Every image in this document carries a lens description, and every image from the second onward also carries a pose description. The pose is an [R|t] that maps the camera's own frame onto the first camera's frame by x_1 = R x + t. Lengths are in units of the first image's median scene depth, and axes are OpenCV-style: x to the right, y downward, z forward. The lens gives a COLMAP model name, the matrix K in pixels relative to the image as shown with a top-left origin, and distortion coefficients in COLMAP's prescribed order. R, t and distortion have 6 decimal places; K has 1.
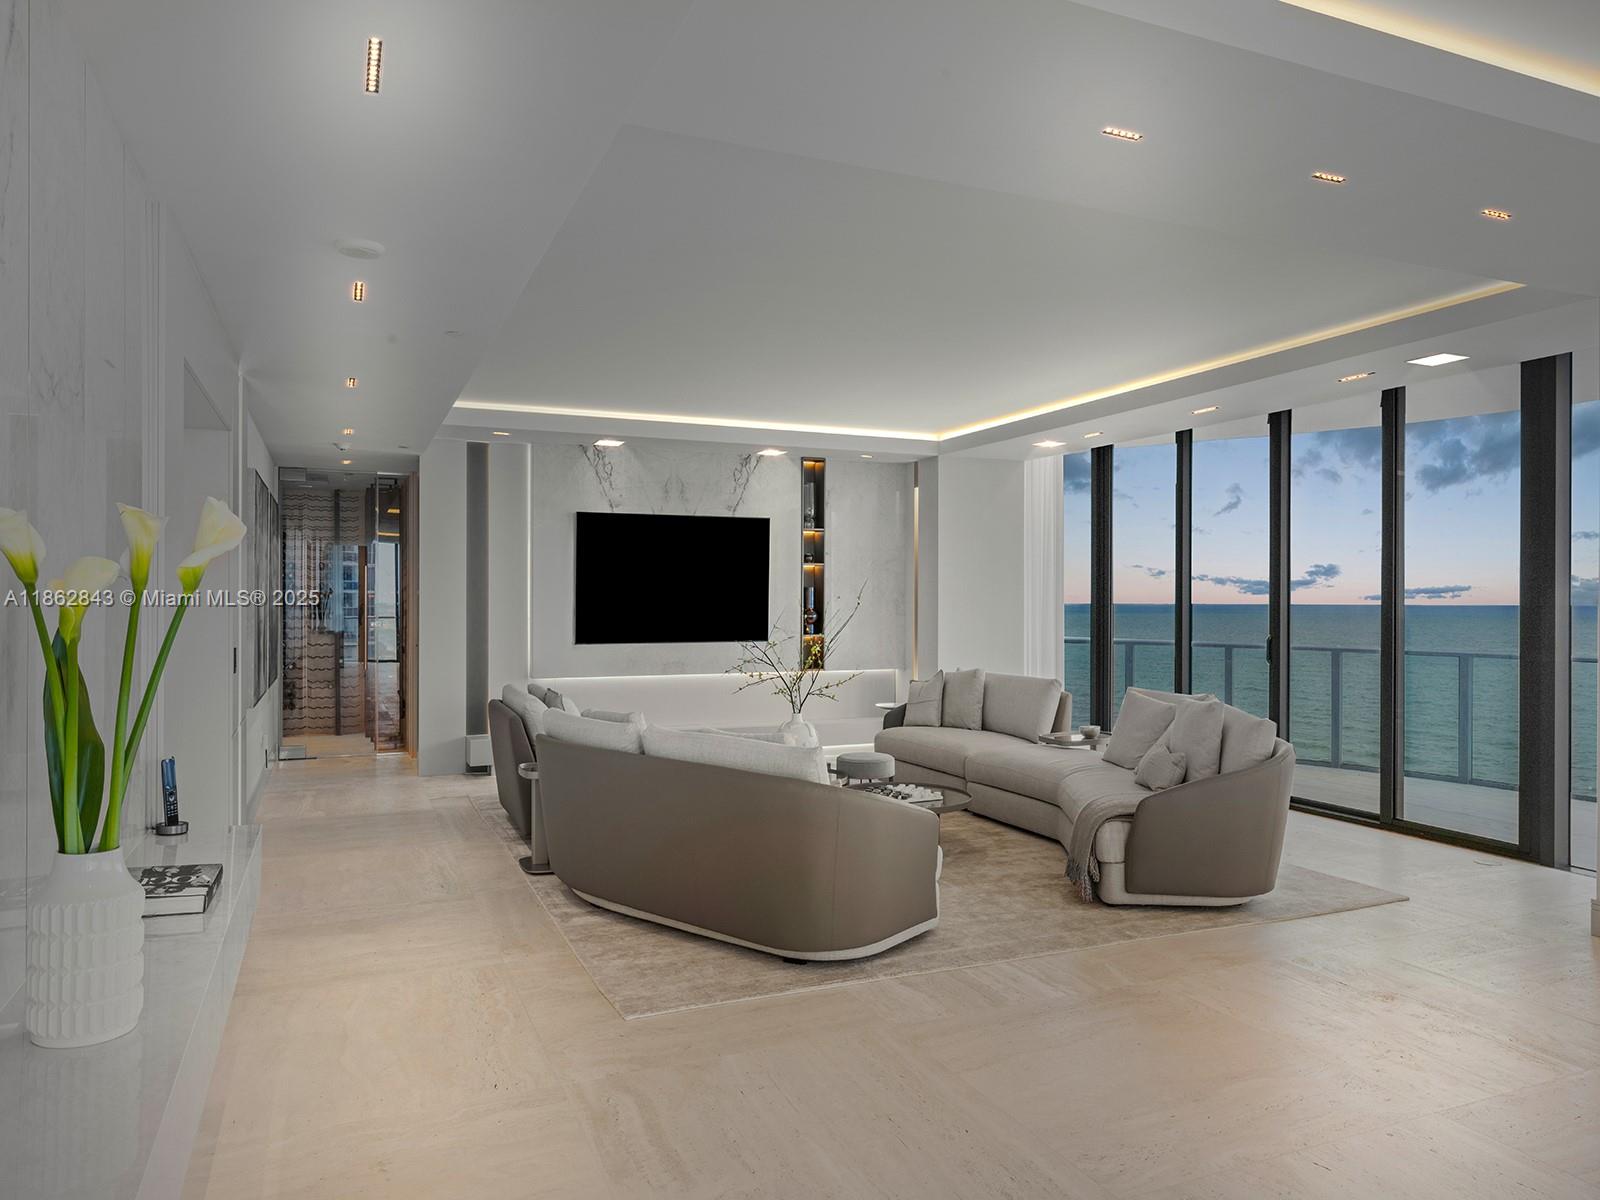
lens RADIAL K [[1082.4, 0, 789.0], [0, 1082.4, 599.4], [0, 0, 1]] dist [0.002065, -0.006722]
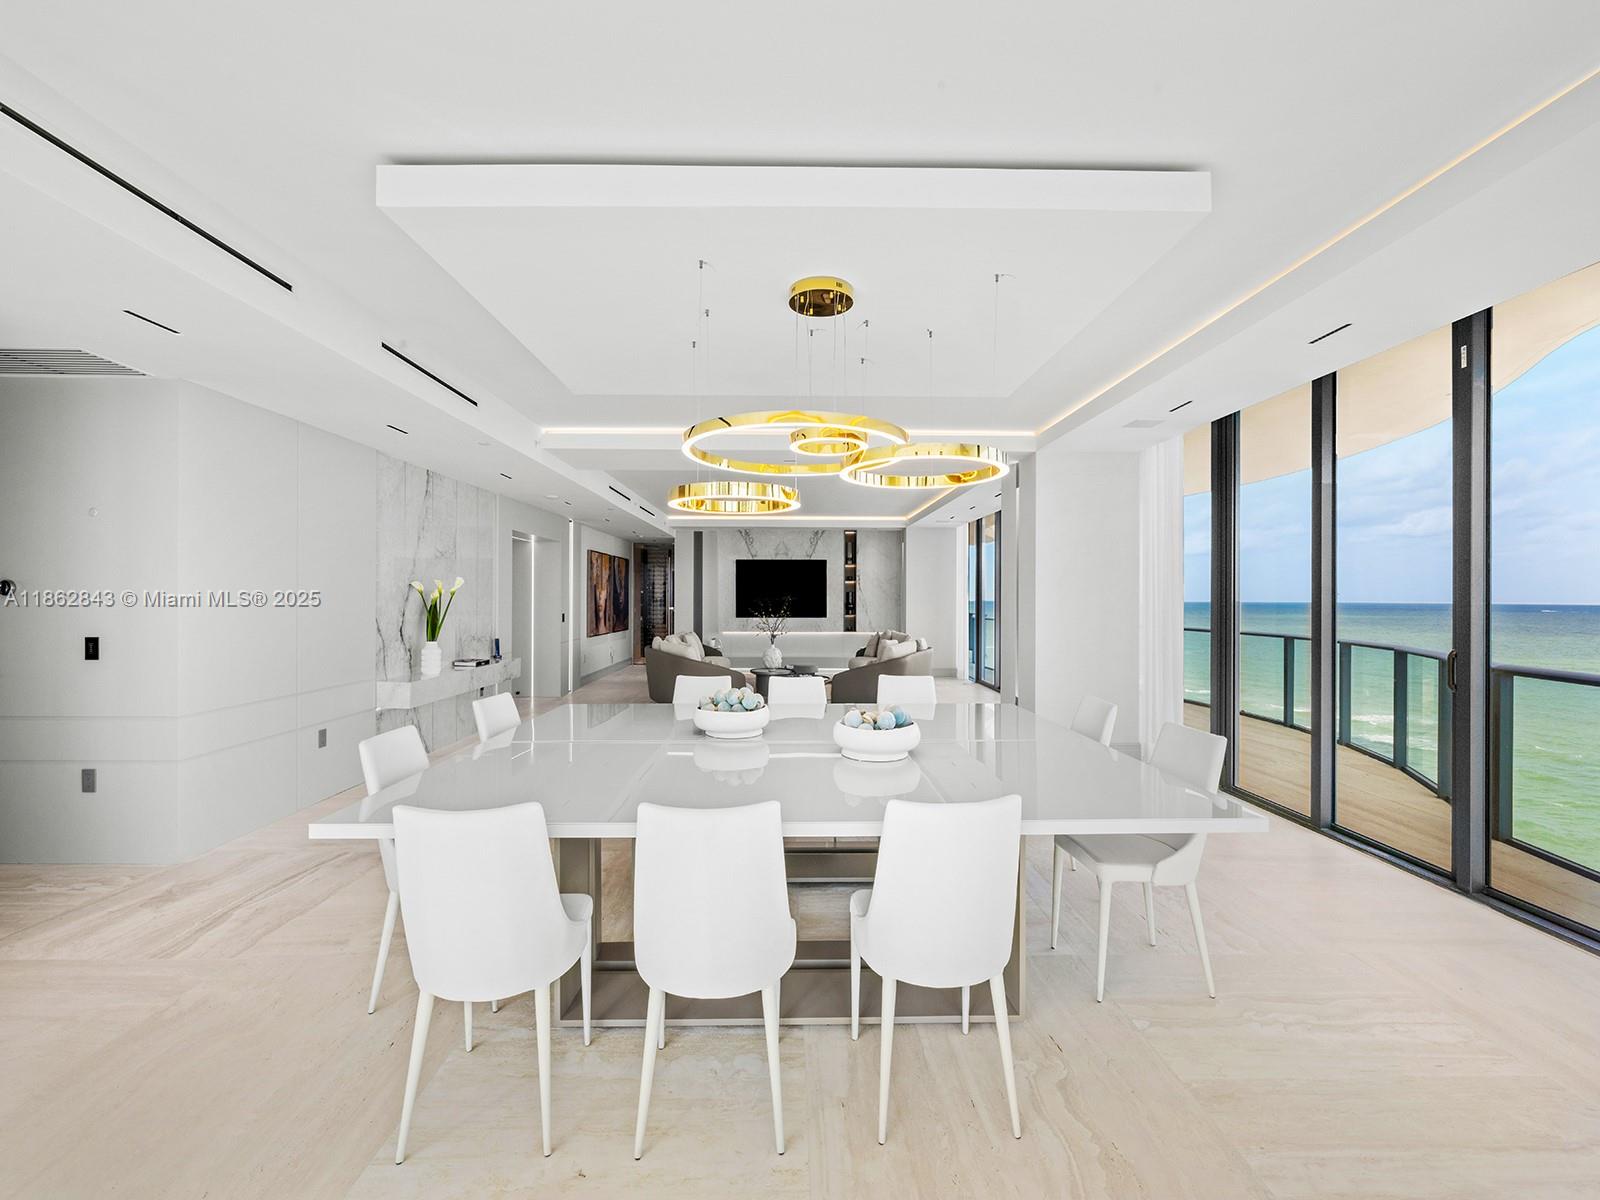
lens RADIAL K [[673.8, 0, 789.5], [0, 673.8, 600.1], [0, 0, 1]] dist [0.001359, -0.001365]
pose [[0.921933, 0.003401, -0.387335, 0.479457], [-0.001940, 0.999989, 0.004162, -0.001126], [0.387345, -0.003086, 0.921930, -0.285694]]
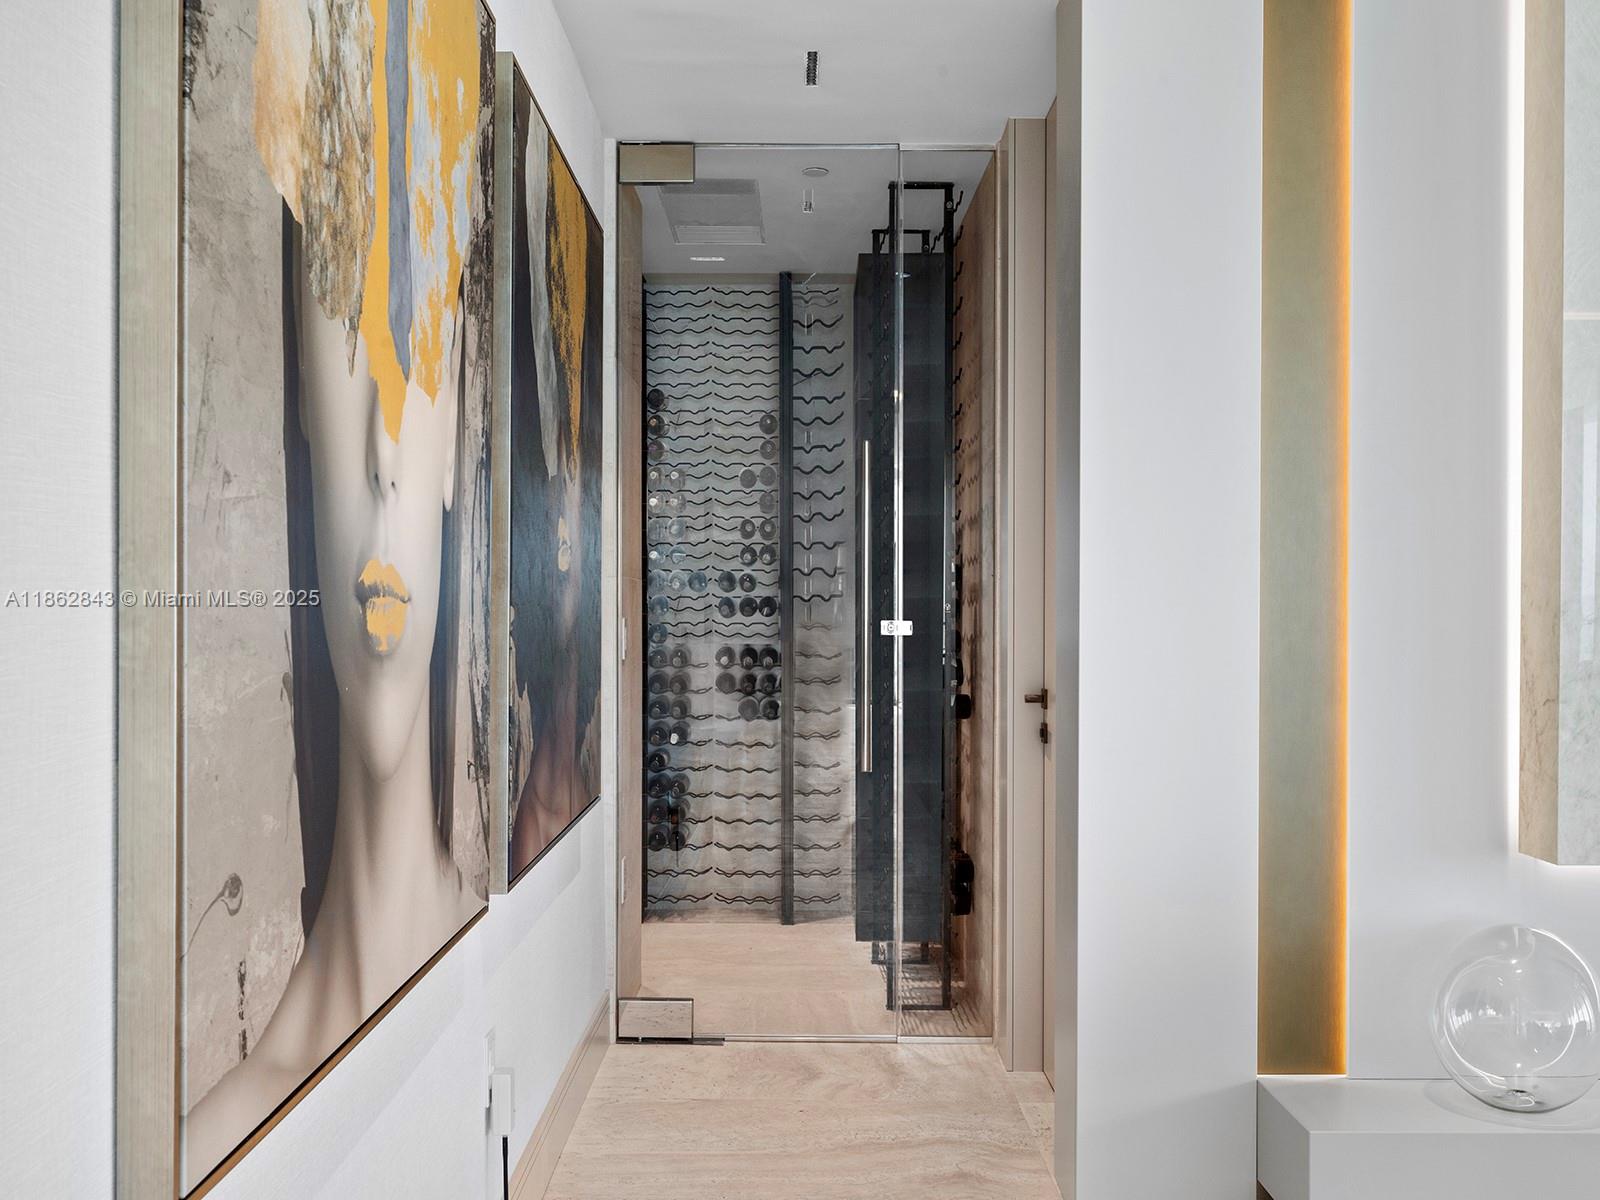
lens RADIAL K [[1564.1, 0, 798.1], [0, 1564.1, 606.8], [0, 0, 1]] dist [-0.001376, 0.000000]
pose [[0.923375, 0.003448, -0.383885, -0.264378], [-0.003619, 0.999993, 0.000277, 0.019272], [0.383883, 0.001133, 0.923381, 0.644980]]
